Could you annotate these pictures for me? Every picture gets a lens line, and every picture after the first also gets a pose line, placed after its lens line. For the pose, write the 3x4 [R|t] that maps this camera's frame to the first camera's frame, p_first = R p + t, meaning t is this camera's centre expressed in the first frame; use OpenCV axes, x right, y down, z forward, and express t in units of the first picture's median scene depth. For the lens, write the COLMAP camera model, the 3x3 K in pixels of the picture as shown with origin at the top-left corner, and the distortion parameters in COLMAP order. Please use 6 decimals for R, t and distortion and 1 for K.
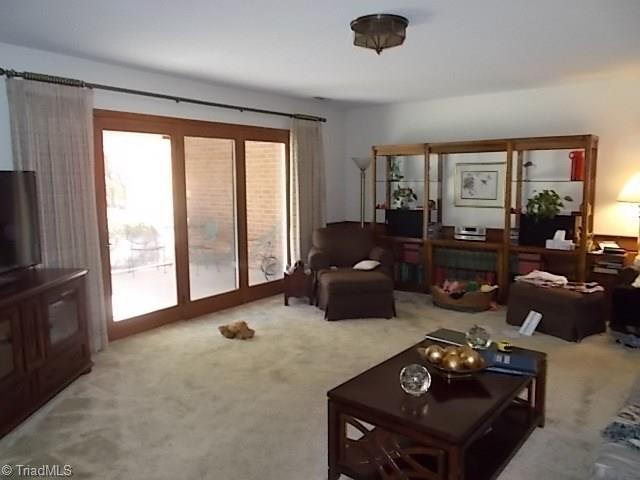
lens RADIAL K [[498.2, 0, 320.0], [0, 498.2, 240.0], [0, 0, 1]] dist [-0.032957, 0.000456]
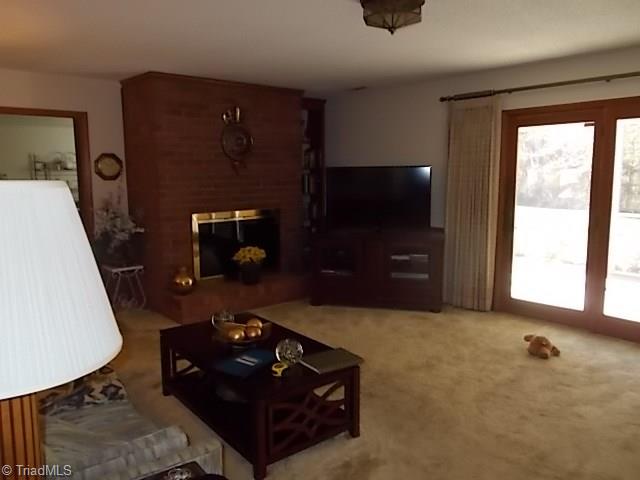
lens RADIAL K [[498.2, 0, 320.0], [0, 498.2, 240.0], [0, 0, 1]] dist [-0.032957, 0.000456]
pose [[-0.235658, 0.132878, -0.962709, 0.797229], [-0.111763, 0.980331, 0.162668, -0.103215], [0.965388, 0.145929, -0.216172, 0.849938]]
